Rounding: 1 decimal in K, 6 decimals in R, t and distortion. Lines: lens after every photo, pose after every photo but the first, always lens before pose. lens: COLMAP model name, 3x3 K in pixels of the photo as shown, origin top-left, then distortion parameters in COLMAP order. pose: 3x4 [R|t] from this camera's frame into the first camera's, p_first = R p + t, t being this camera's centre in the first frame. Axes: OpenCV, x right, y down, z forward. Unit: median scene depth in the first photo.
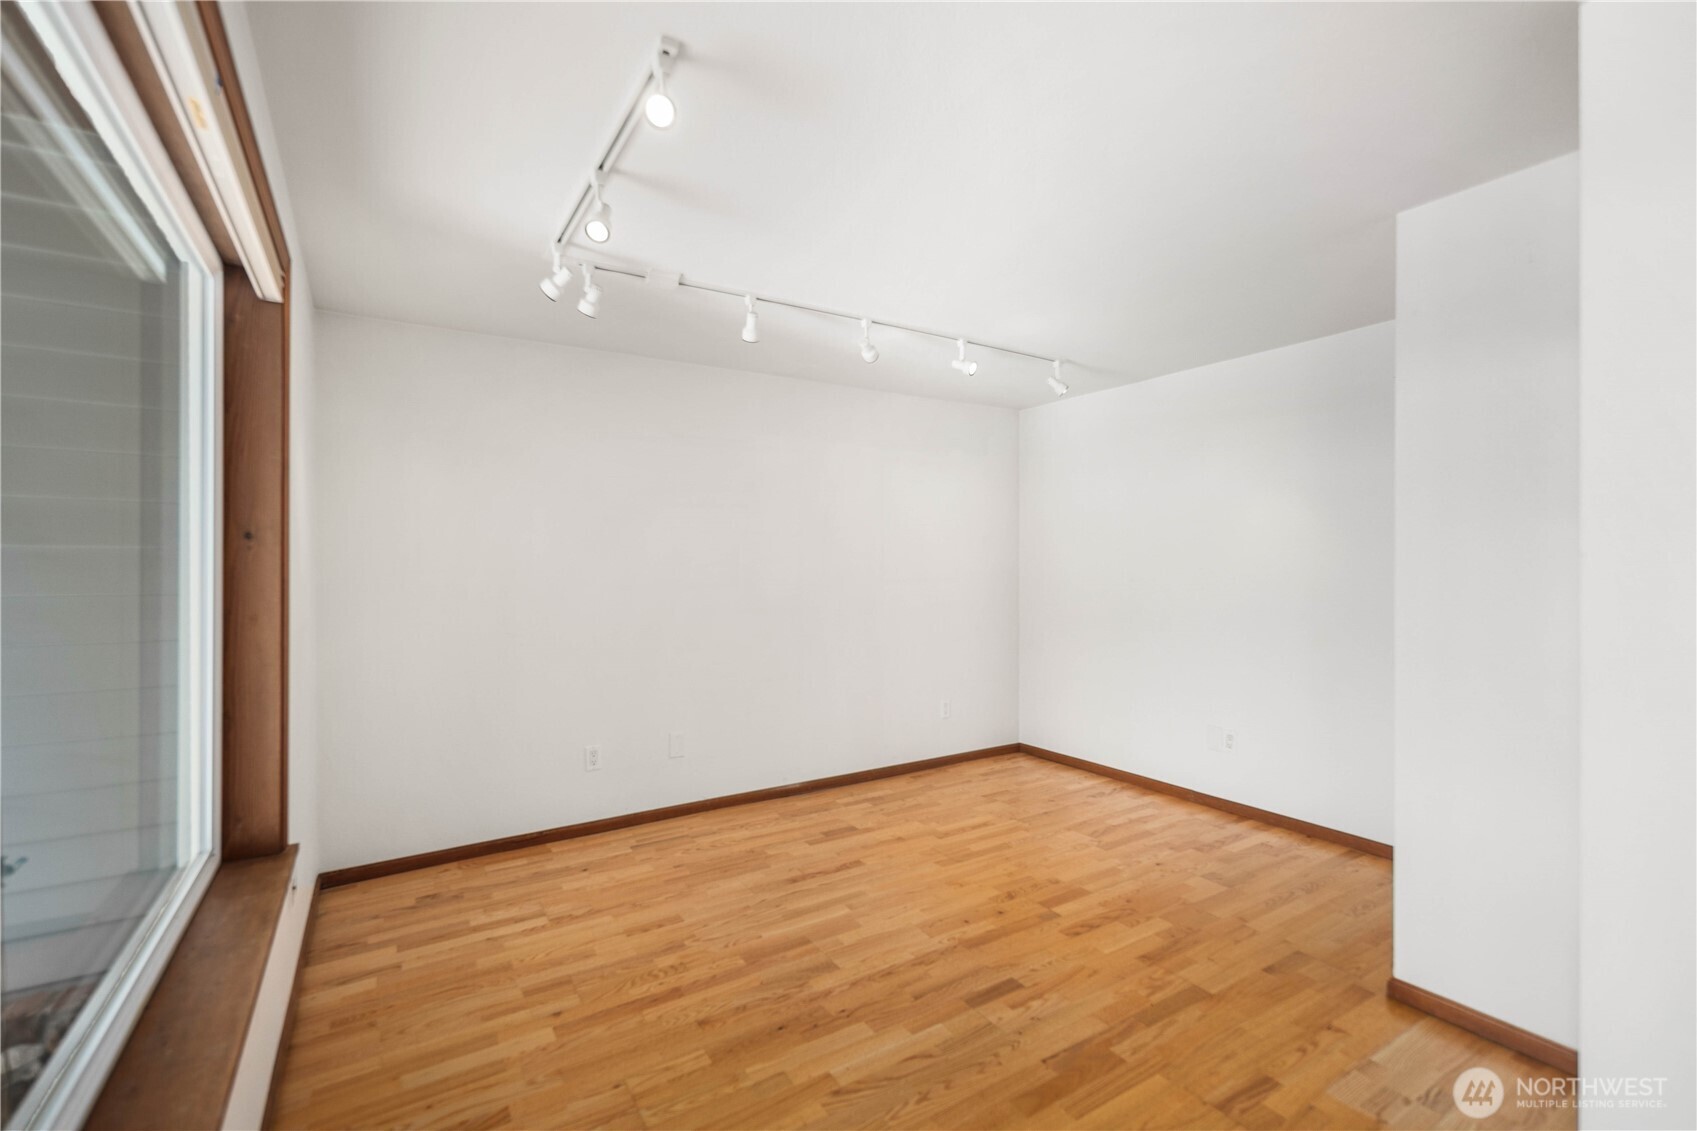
lens RADIAL K [[750.0, 0, 850.5], [0, 750.0, 558.0], [0, 0, 1]] dist [0.000256, 0.000069]
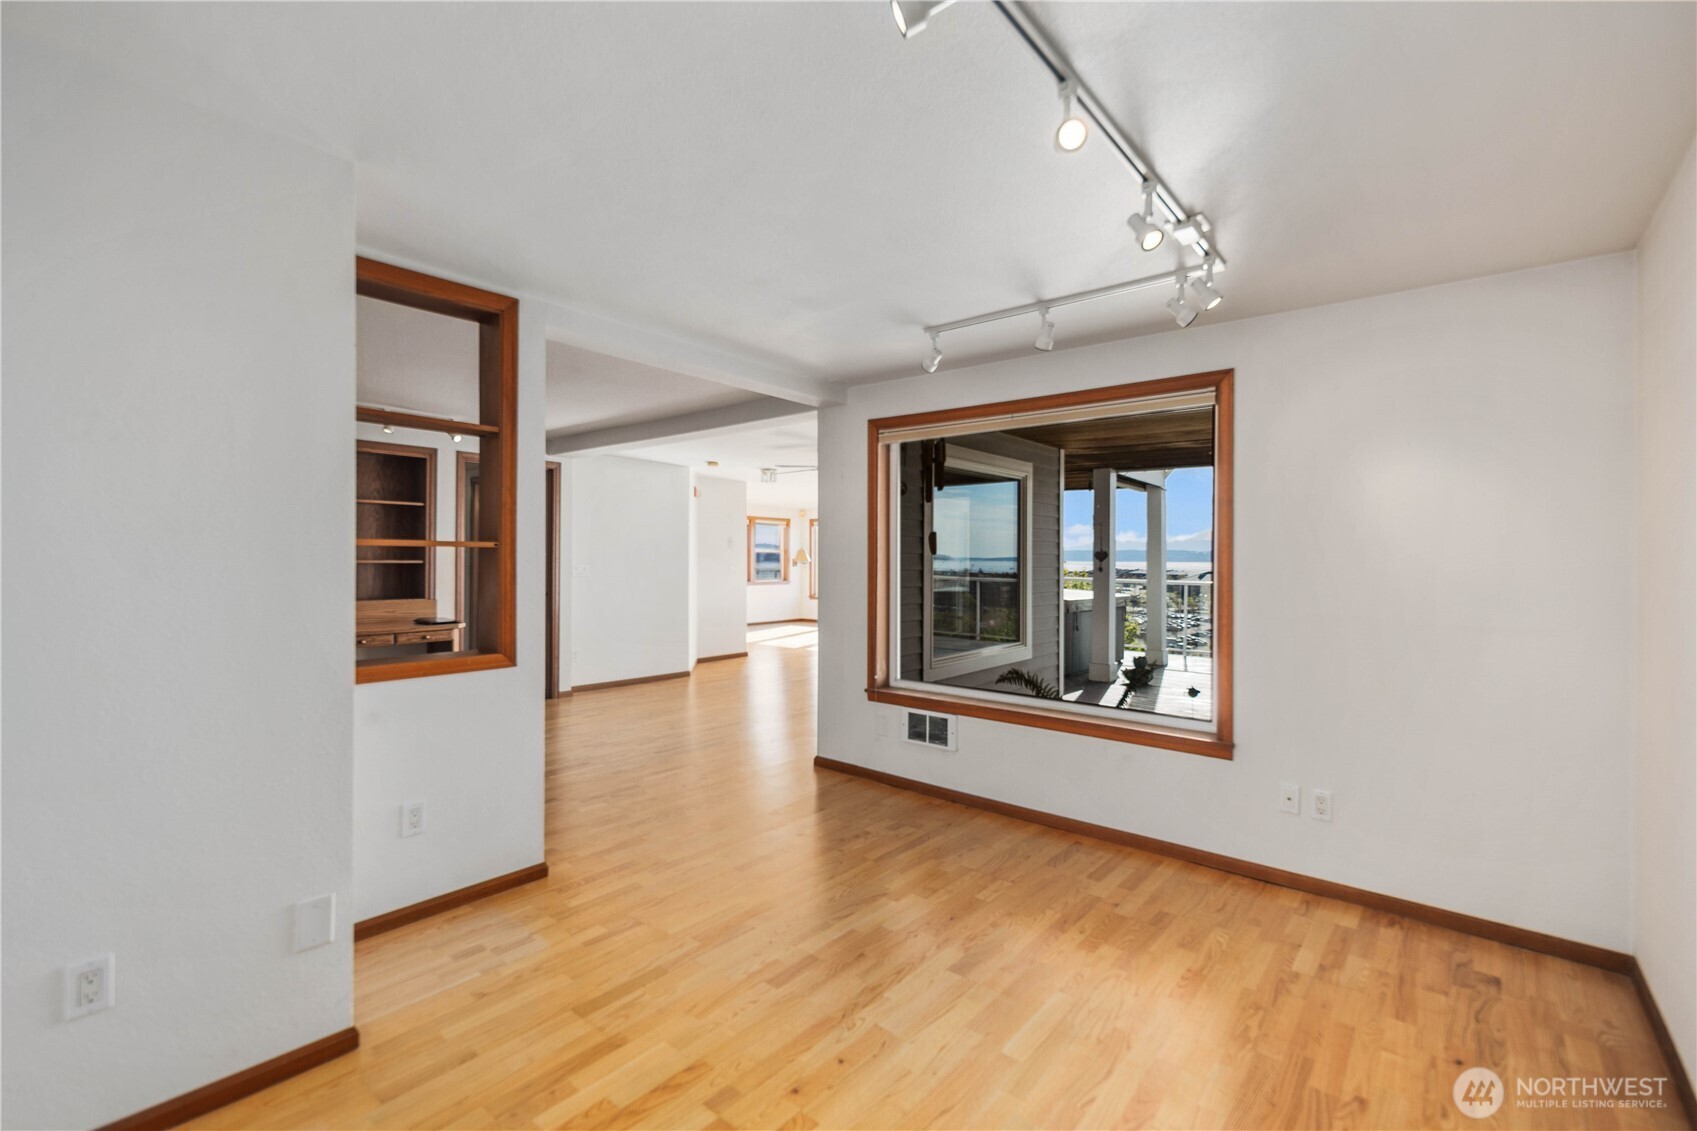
lens RADIAL K [[750.0, 0, 850.5], [0, 750.0, 558.0], [0, 0, 1]] dist [0.000256, 0.000069]
pose [[-0.951070, -0.006391, -0.308908, 0.421983], [-0.003382, 0.999941, -0.010276, 0.013141], [0.308956, -0.008729, -0.951036, 1.927194]]
